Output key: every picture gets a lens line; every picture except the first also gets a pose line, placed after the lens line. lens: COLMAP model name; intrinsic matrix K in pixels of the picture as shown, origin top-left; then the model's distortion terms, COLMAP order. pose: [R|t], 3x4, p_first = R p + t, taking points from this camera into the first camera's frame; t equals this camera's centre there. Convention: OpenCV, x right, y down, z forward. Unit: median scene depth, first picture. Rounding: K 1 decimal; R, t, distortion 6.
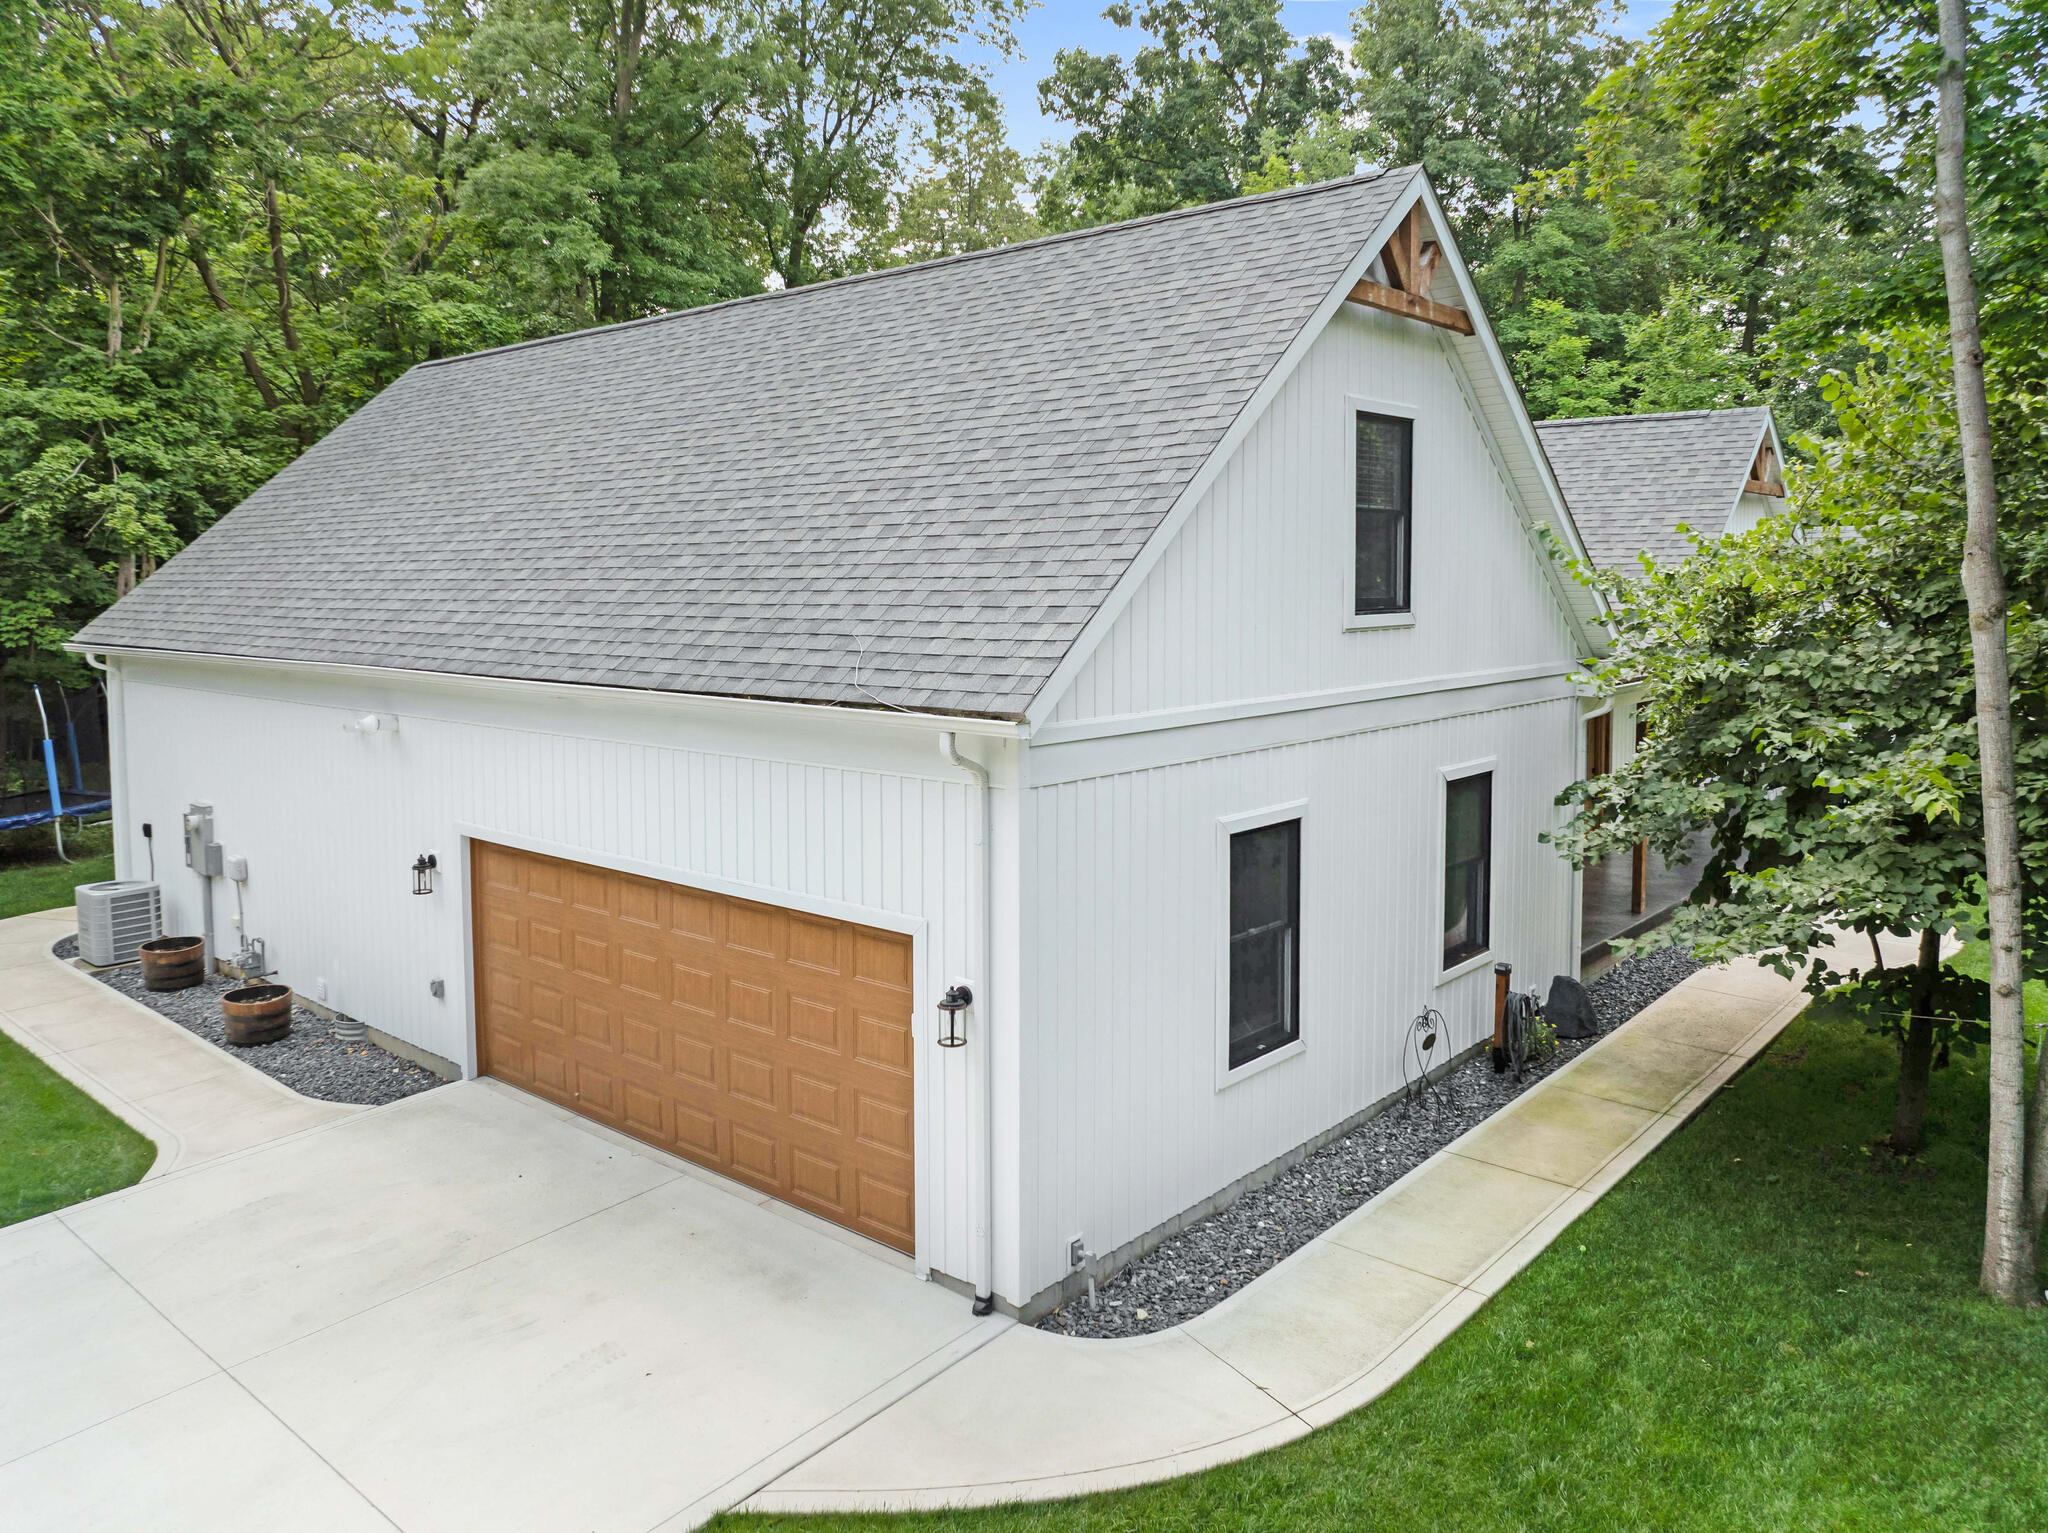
lens RADIAL K [[1455.0, 0, 1024.0], [0, 1455.0, 766.5], [0, 0, 1]] dist [-0.026789, -0.001429]
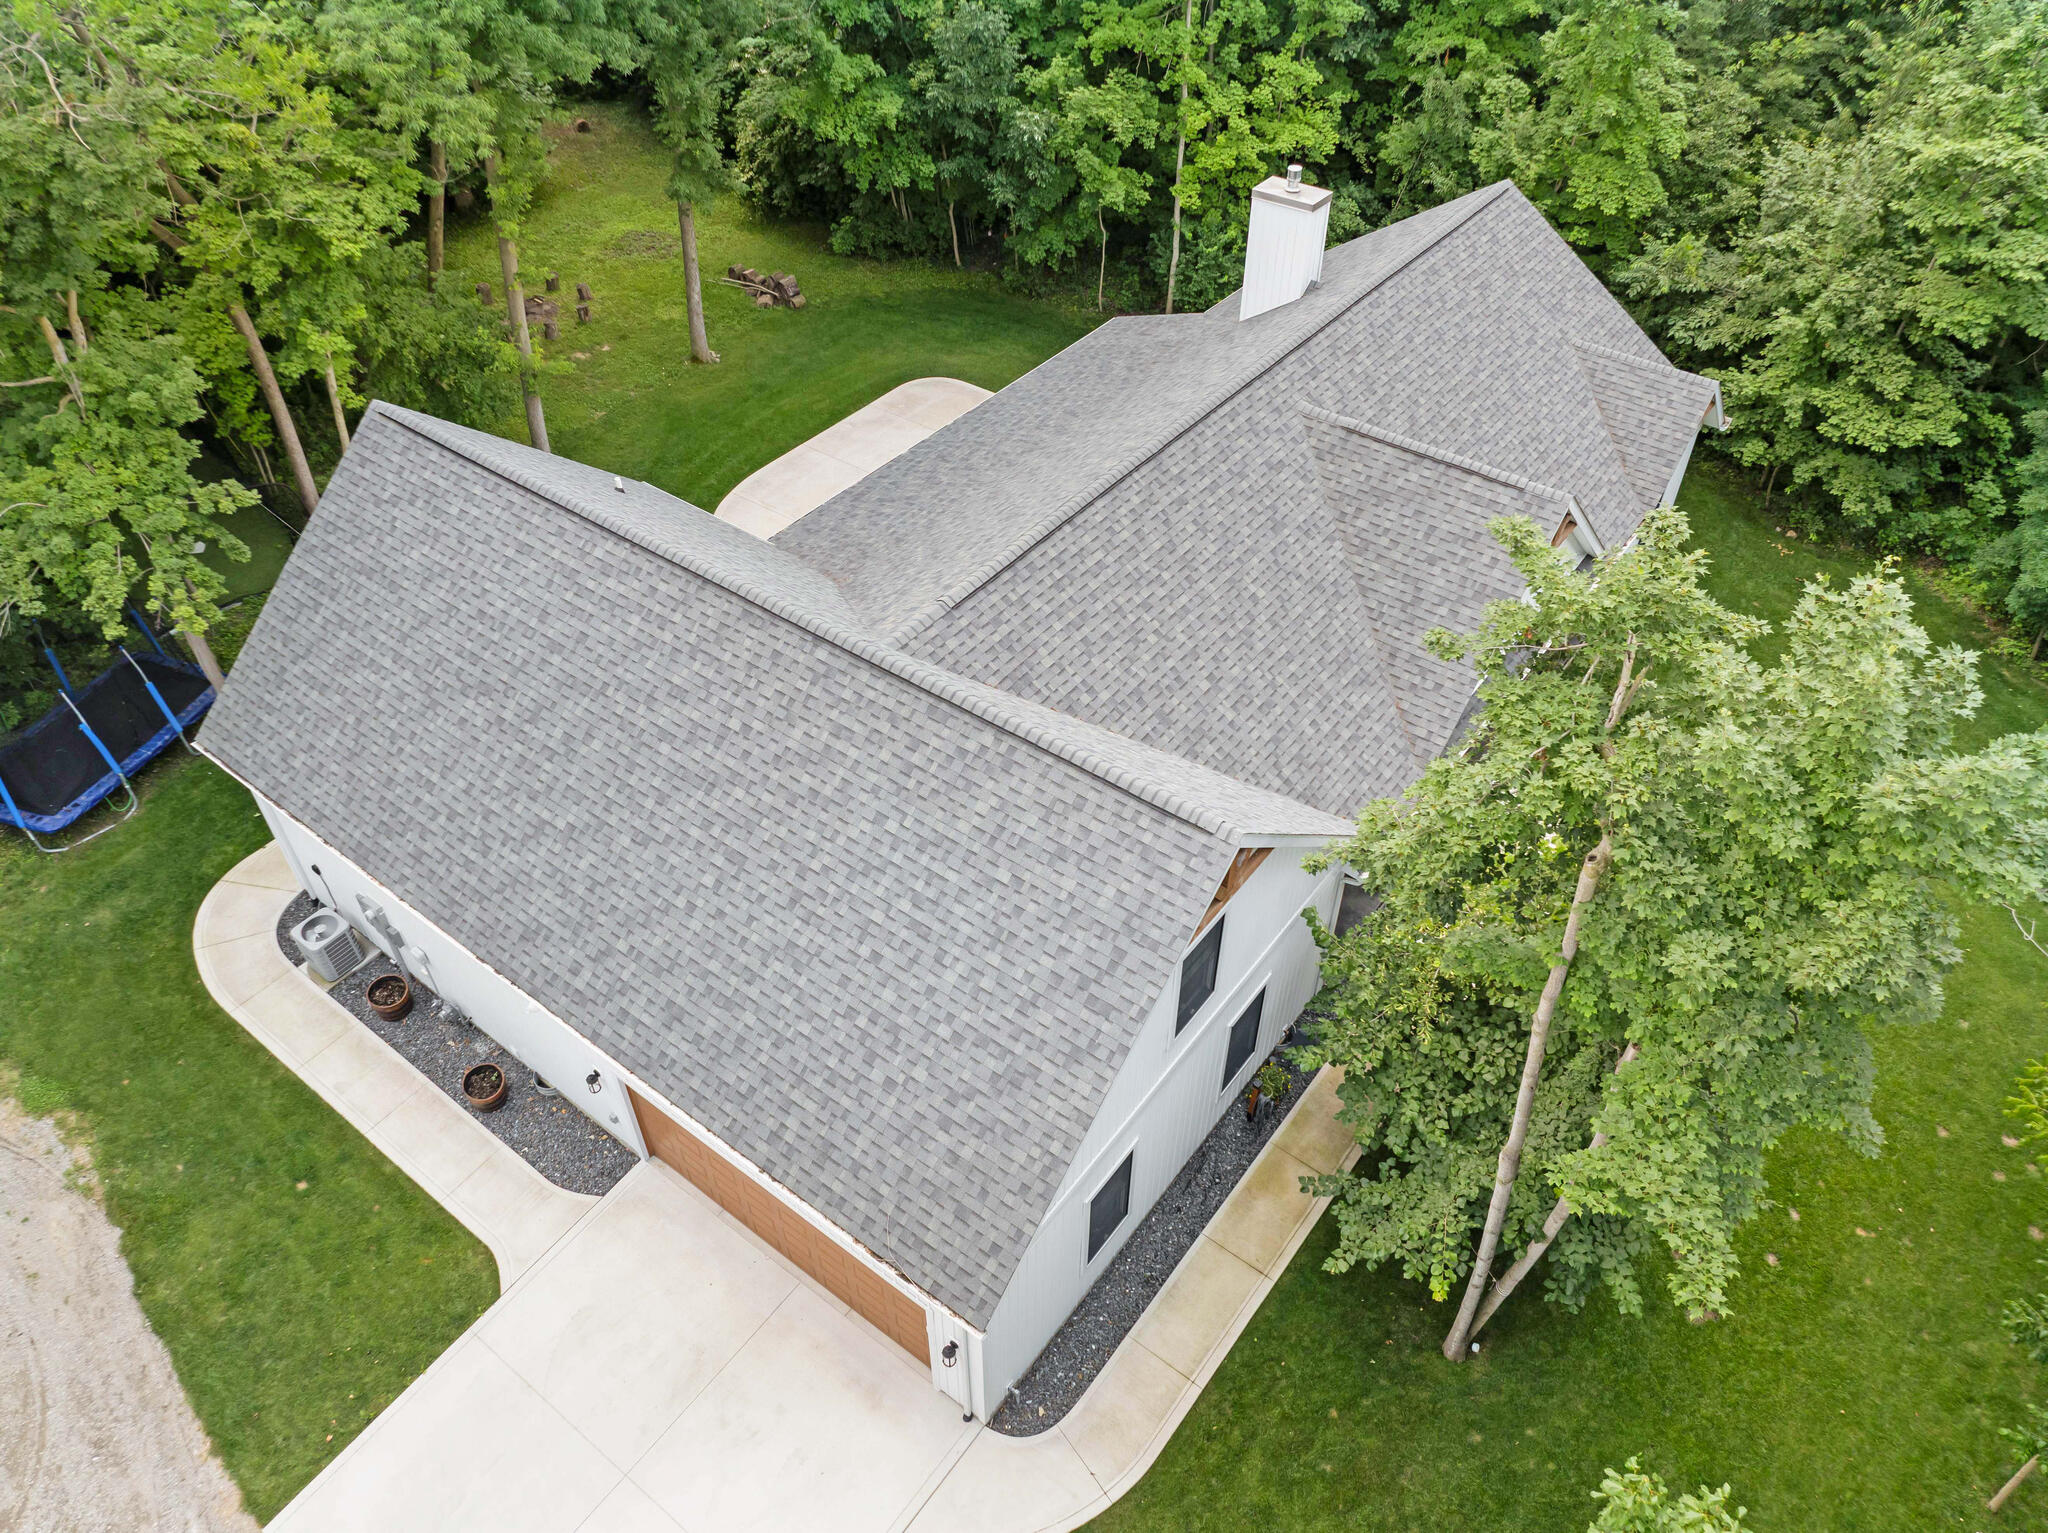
lens RADIAL K [[1455.0, 0, 1024.0], [0, 1455.0, 766.5], [0, 0, 1]] dist [-0.026789, -0.001429]
pose [[0.997594, -0.050703, 0.047287, 0.001971], [0.013886, 0.814338, 0.580225, -1.631724], [-0.067927, -0.578173, 0.813082, -0.197264]]
